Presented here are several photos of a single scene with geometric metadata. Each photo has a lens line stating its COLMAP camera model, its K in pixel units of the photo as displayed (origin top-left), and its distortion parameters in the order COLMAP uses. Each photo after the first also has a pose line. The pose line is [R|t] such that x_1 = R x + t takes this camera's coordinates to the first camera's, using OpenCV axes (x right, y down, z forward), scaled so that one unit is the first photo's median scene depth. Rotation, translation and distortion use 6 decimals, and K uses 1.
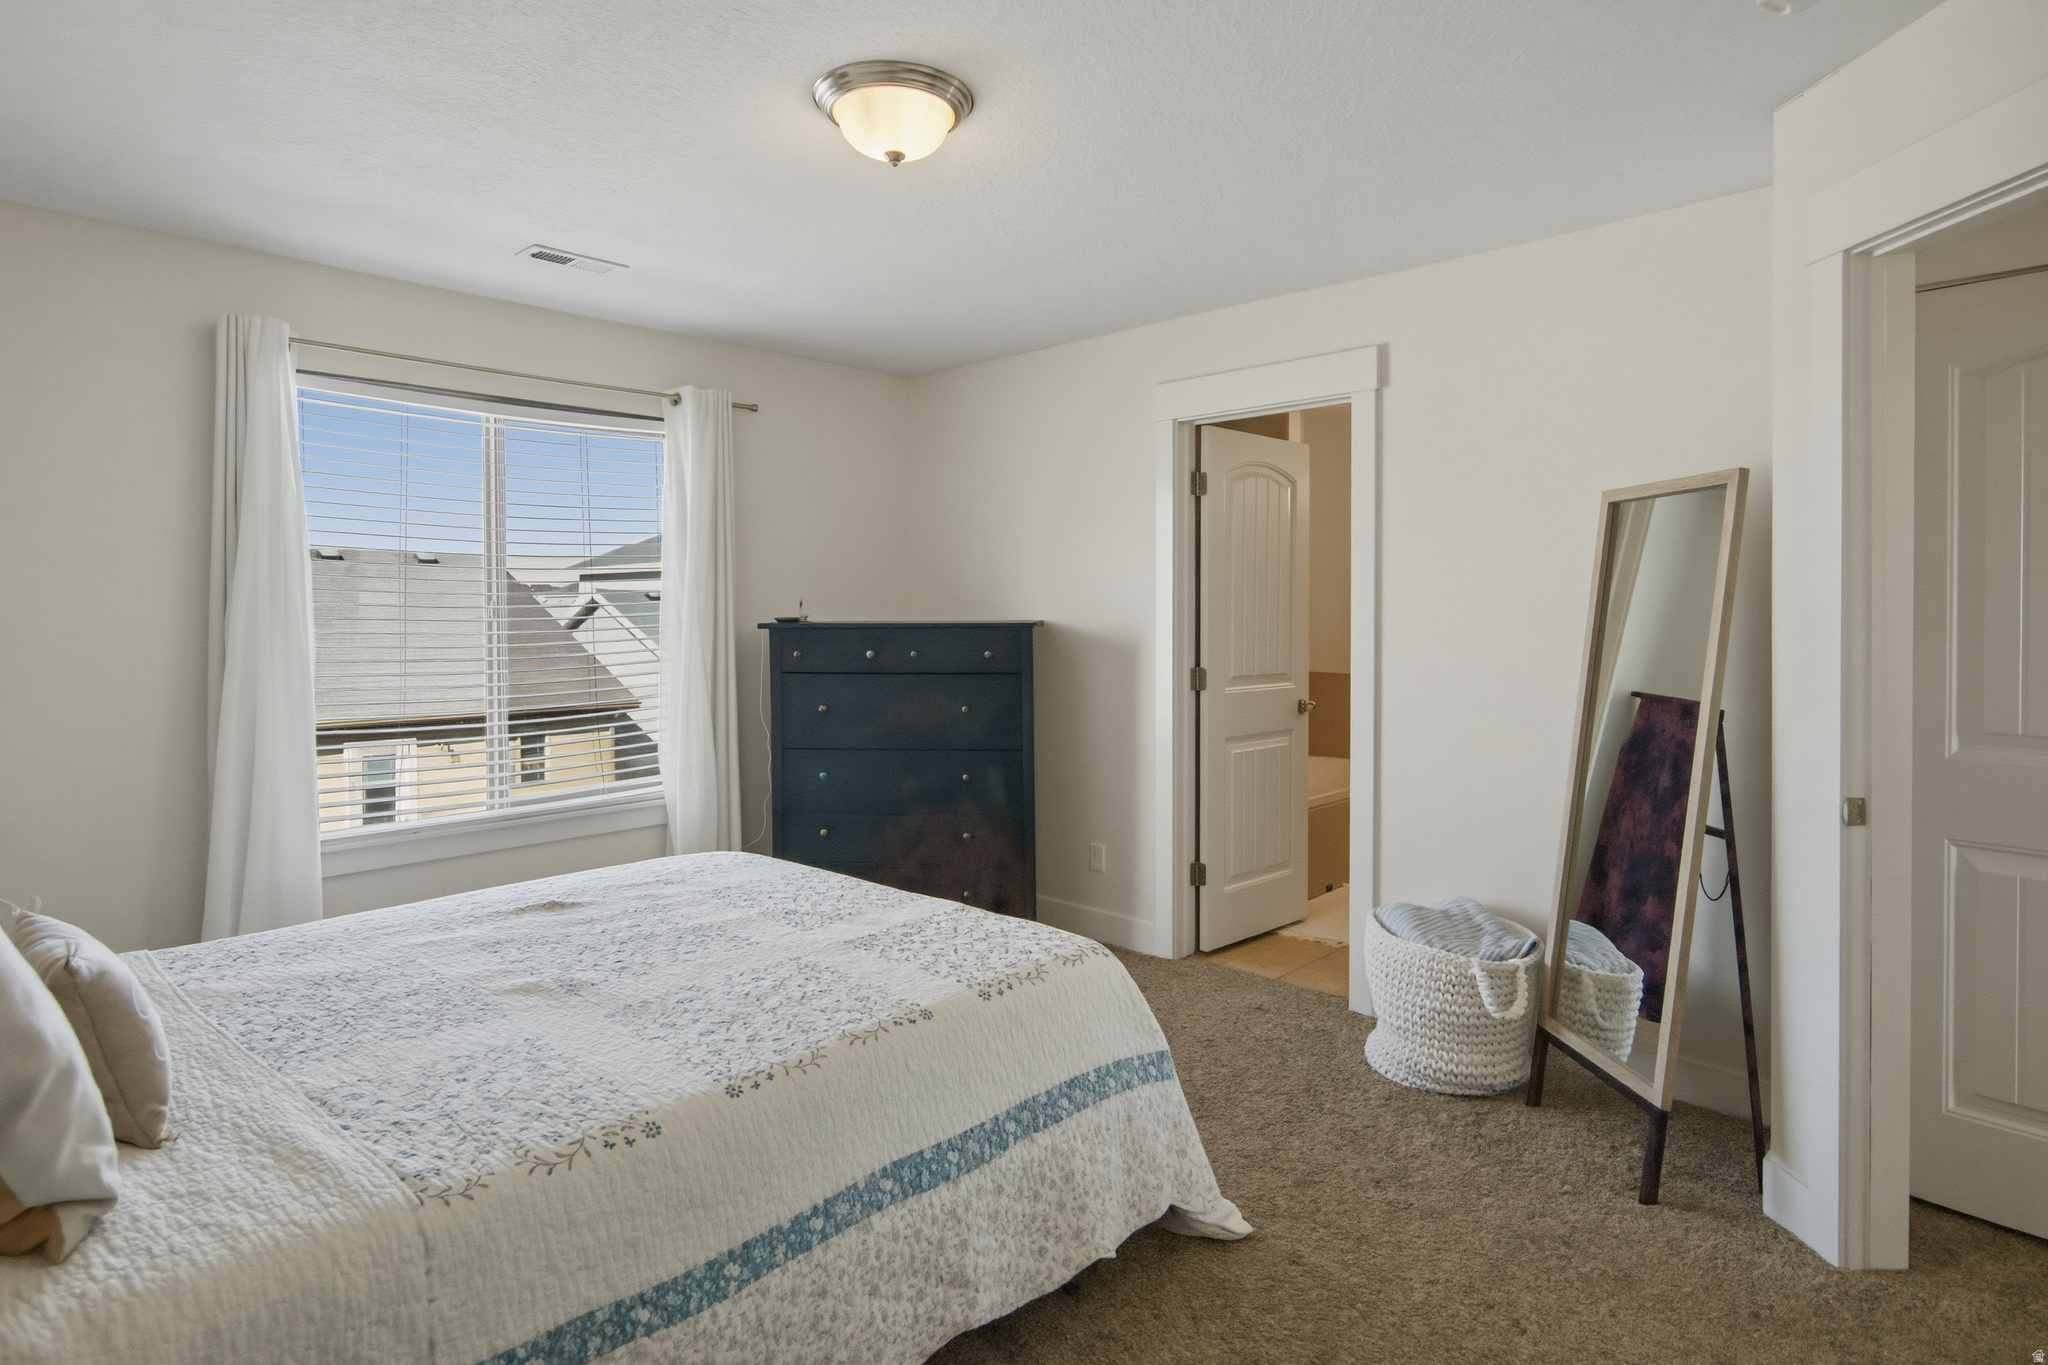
lens RADIAL K [[1073.9, 0, 1024.6], [0, 1073.9, 616.9], [0, 0, 1]] dist [-0.002038, -0.000467]
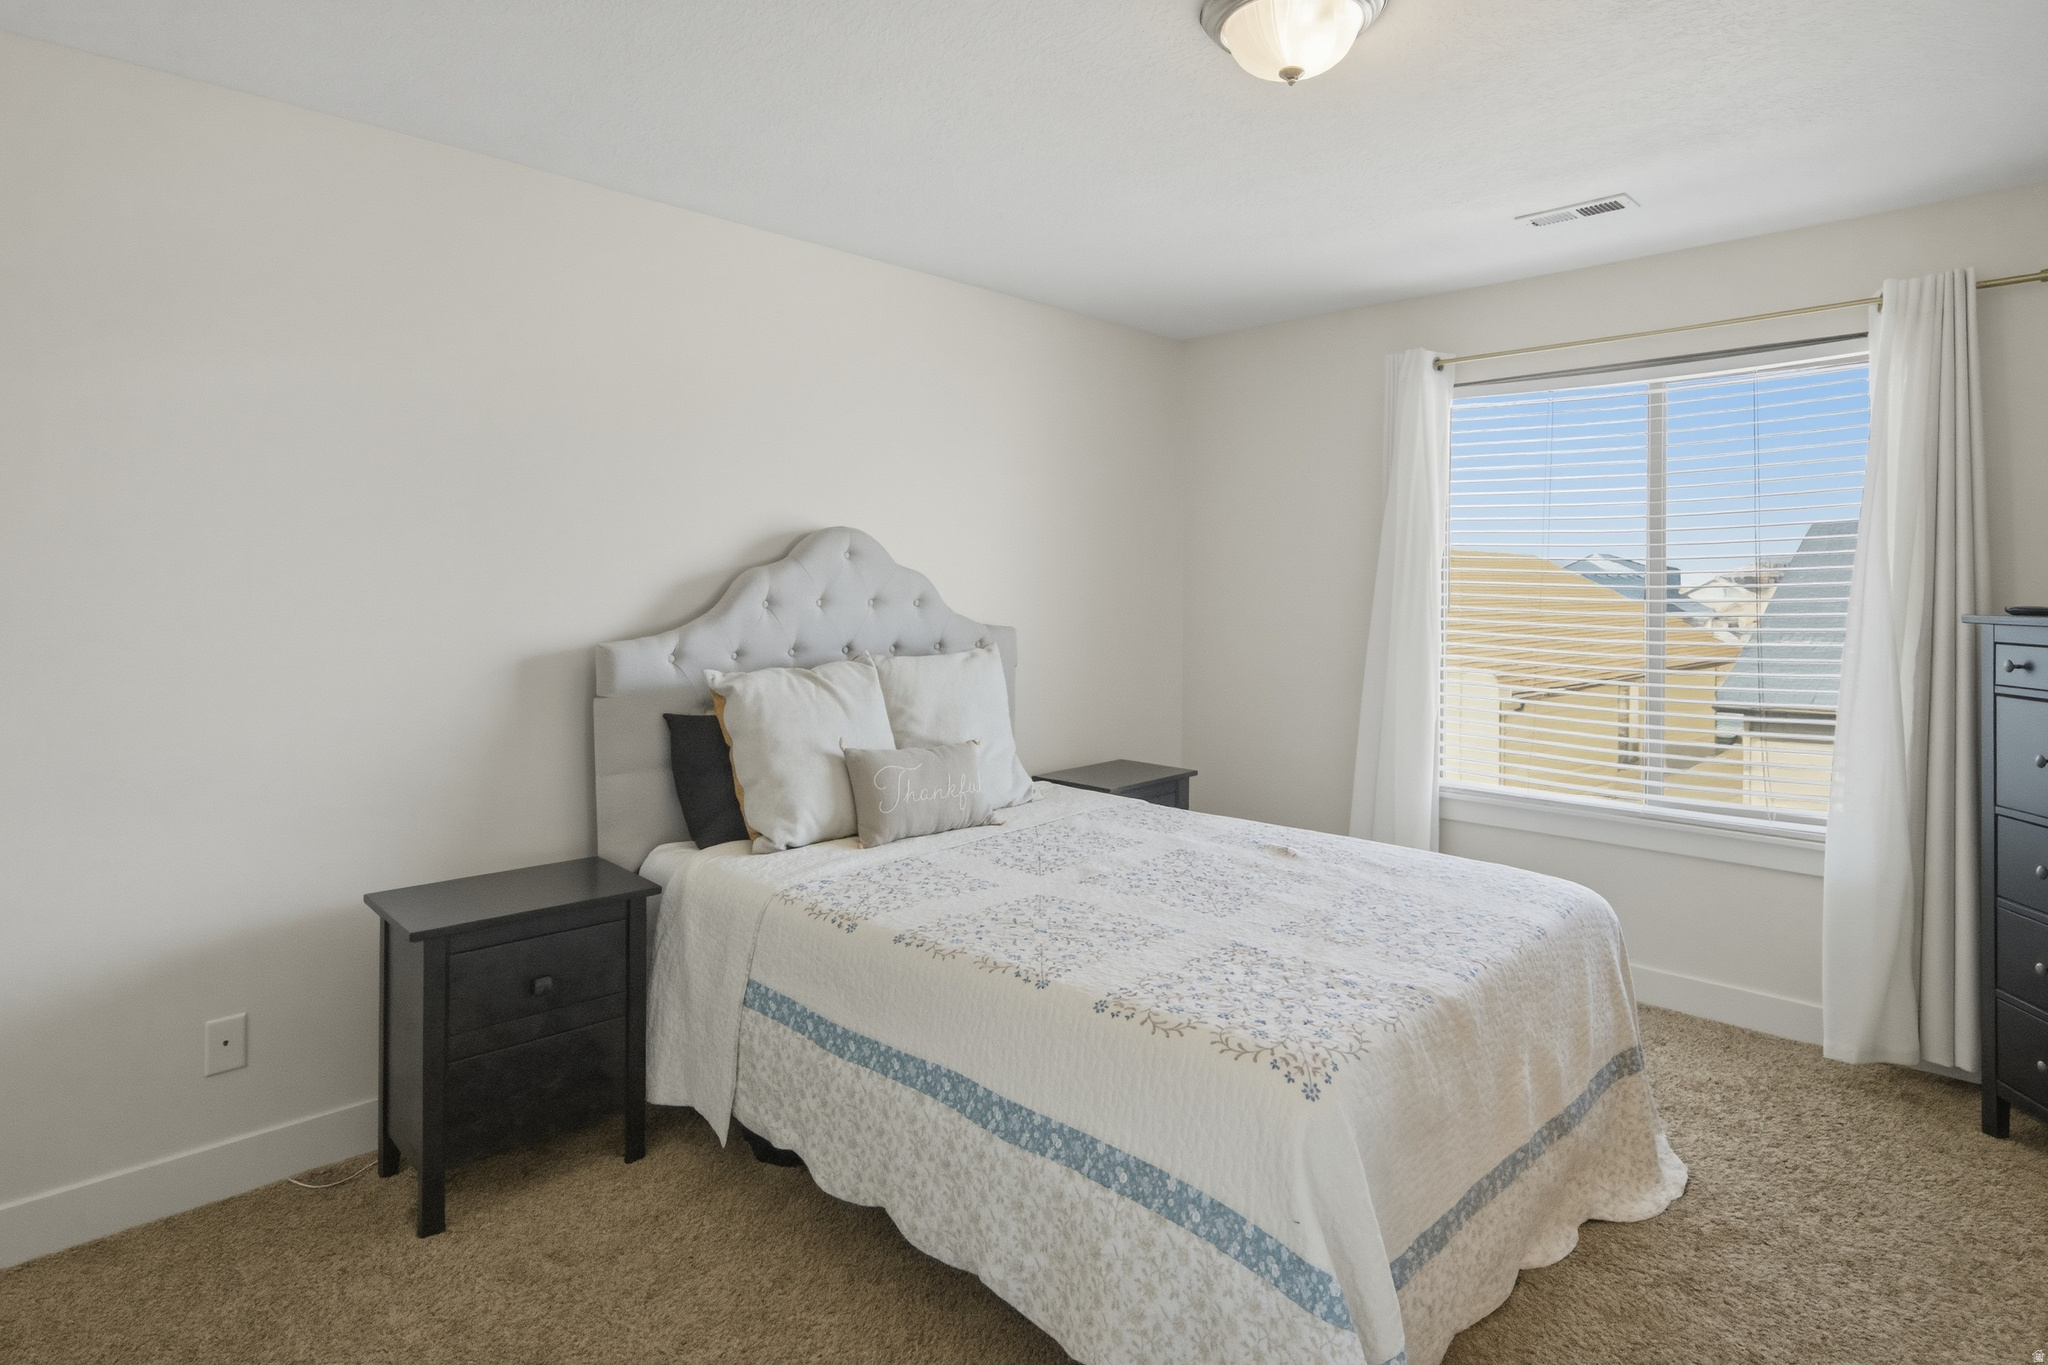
lens RADIAL K [[1081.6, 0, 1024.7], [0, 1081.6, 571.8], [0, 0, 1]] dist [0.000201, -0.000099]
pose [[0.009416, -0.003885, -0.999948, 0.889959], [-0.010987, 0.999932, -0.003988, -0.021891], [0.999895, 0.011024, 0.009373, 0.902778]]
